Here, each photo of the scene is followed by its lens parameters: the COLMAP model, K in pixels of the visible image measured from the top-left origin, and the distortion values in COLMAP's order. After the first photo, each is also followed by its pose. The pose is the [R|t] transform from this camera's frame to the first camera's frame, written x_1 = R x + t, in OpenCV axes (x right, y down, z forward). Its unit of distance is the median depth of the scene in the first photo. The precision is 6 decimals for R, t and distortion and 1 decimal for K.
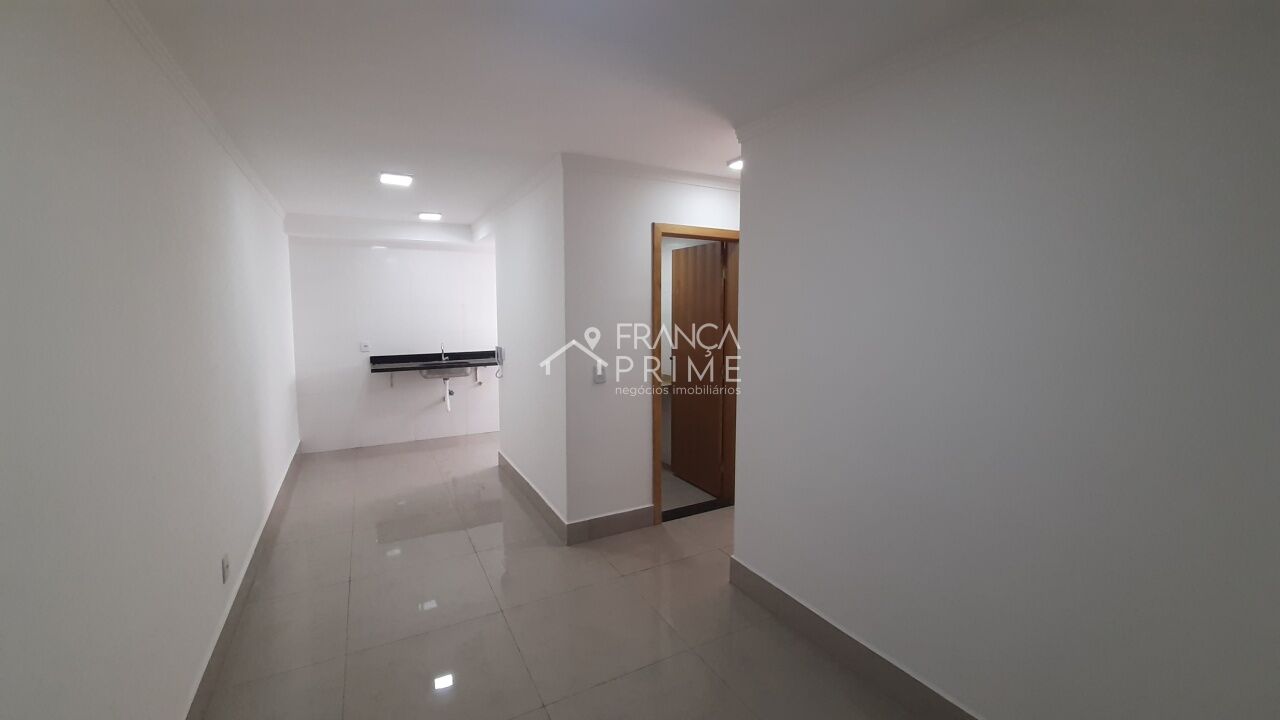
lens RADIAL K [[506.7, 0, 638.6], [0, 506.7, 354.3], [0, 0, 1]] dist [-0.001025, -0.004322]
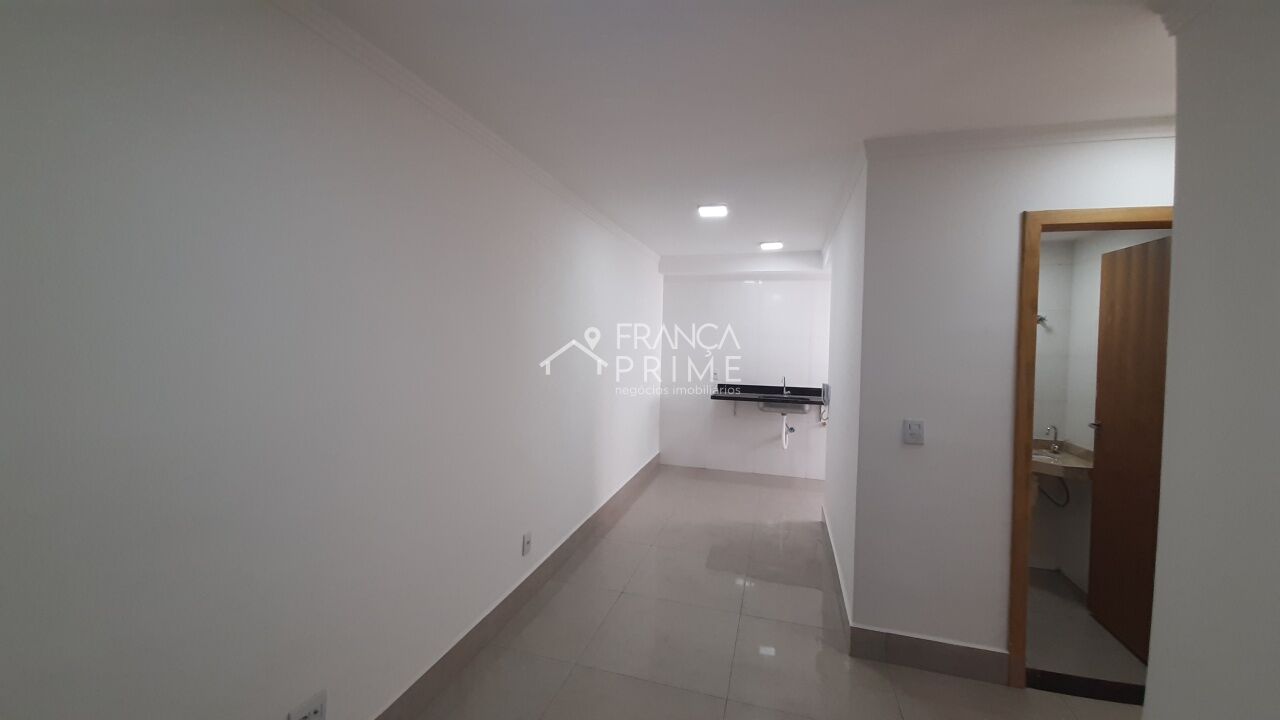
lens RADIAL K [[506.7, 0, 624.4], [0, 506.7, 347.1], [0, 0, 1]] dist [-0.001025, -0.004322]
pose [[0.691032, 0.030837, -0.722167, 0.107392], [-0.091533, 0.994780, -0.045108, -0.006958], [0.717006, 0.097273, 0.690247, 0.141017]]
